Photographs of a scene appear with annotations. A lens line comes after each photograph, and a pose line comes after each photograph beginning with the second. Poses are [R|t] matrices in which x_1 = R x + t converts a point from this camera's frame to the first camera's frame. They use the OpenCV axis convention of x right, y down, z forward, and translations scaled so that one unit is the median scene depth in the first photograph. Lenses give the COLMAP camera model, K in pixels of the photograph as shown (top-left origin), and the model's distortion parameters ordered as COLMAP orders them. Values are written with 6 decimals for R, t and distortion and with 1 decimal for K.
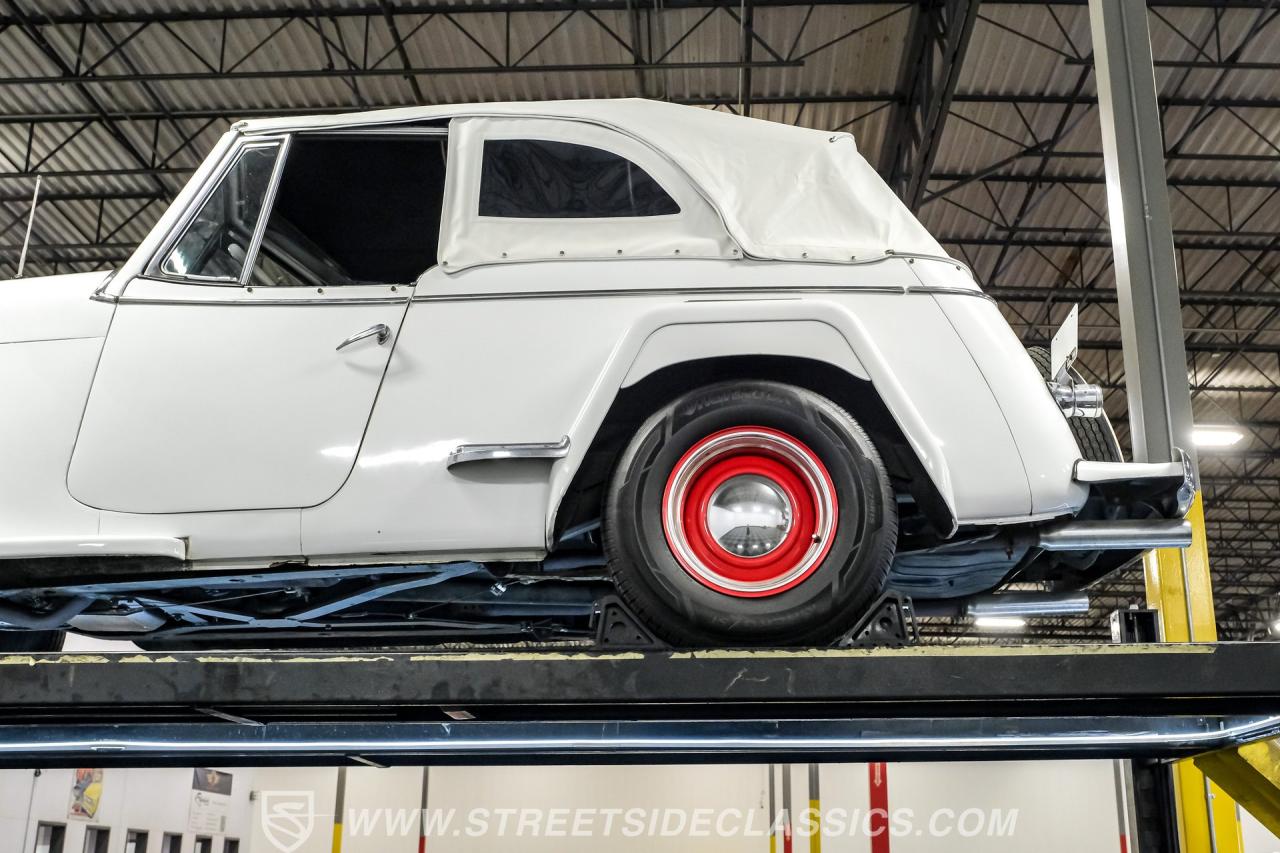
lens RADIAL K [[1400.8, 0, 719.6], [0, 1400.8, 393.5], [0, 0, 1]] dist [-0.026686, 0.034033]
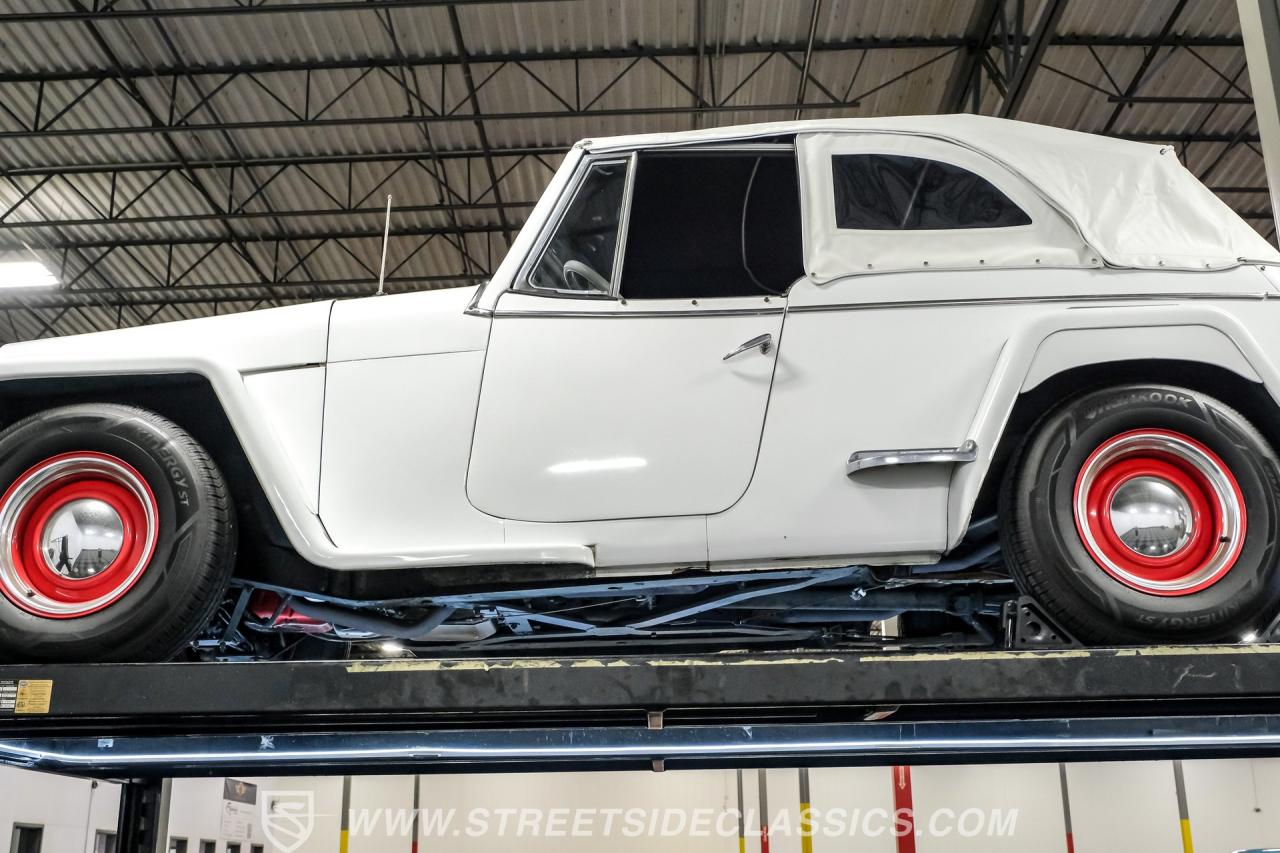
lens RADIAL K [[1308.6, 0, 665.4], [0, 1308.6, 440.0], [0, 0, 1]] dist [-0.023623, 0.025952]
pose [[0.999914, -0.011658, -0.005970, -0.283496], [0.011721, 0.999874, 0.010707, 0.015066], [0.005844, -0.010776, 0.999925, 0.043282]]
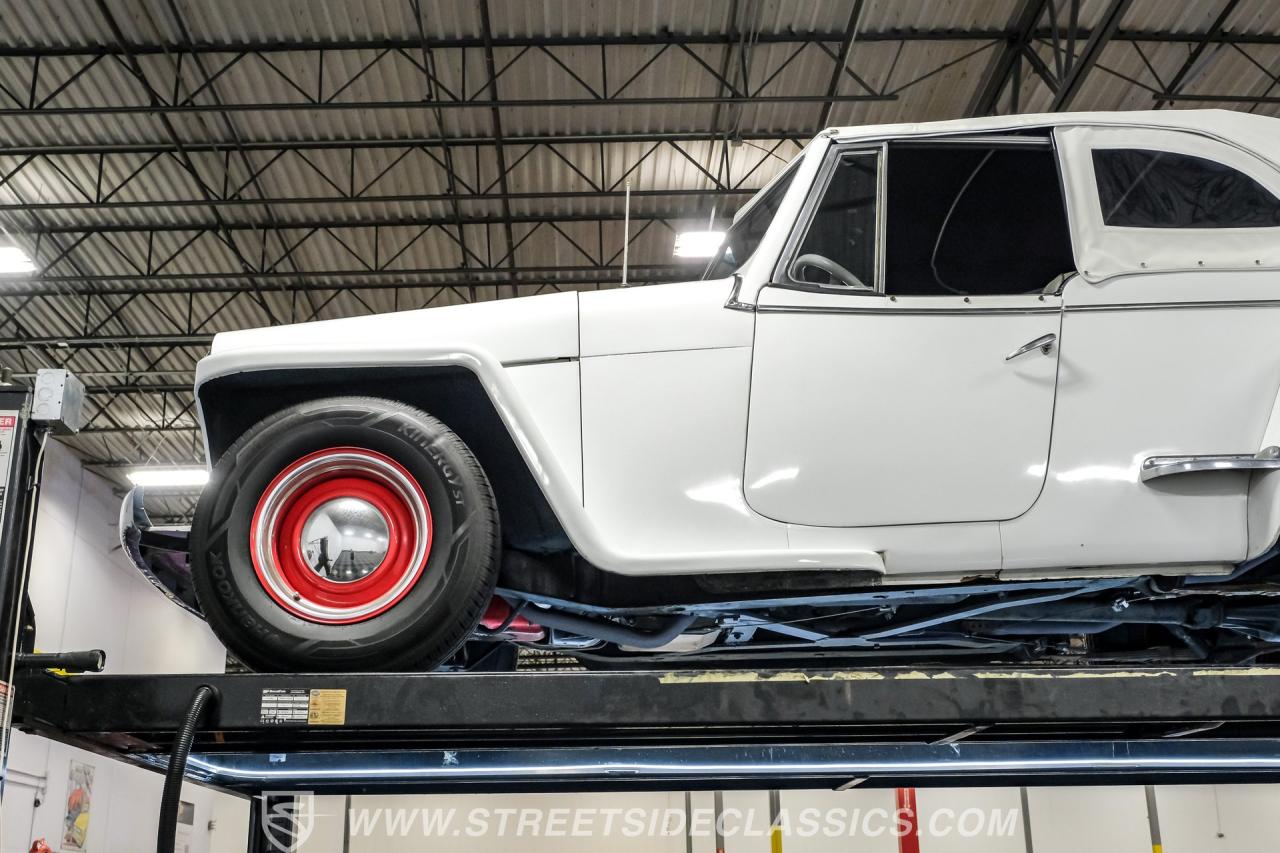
lens RADIAL K [[1367.5, 0, 640.0], [0, 1367.5, 426.5], [0, 0, 1]] dist [-0.011644, 0.021110]
pose [[0.999796, 0.000548, 0.020166, -0.500209], [-0.000506, 0.999998, -0.002076, 0.016005], [-0.020167, 0.002066, 0.999794, 0.045730]]
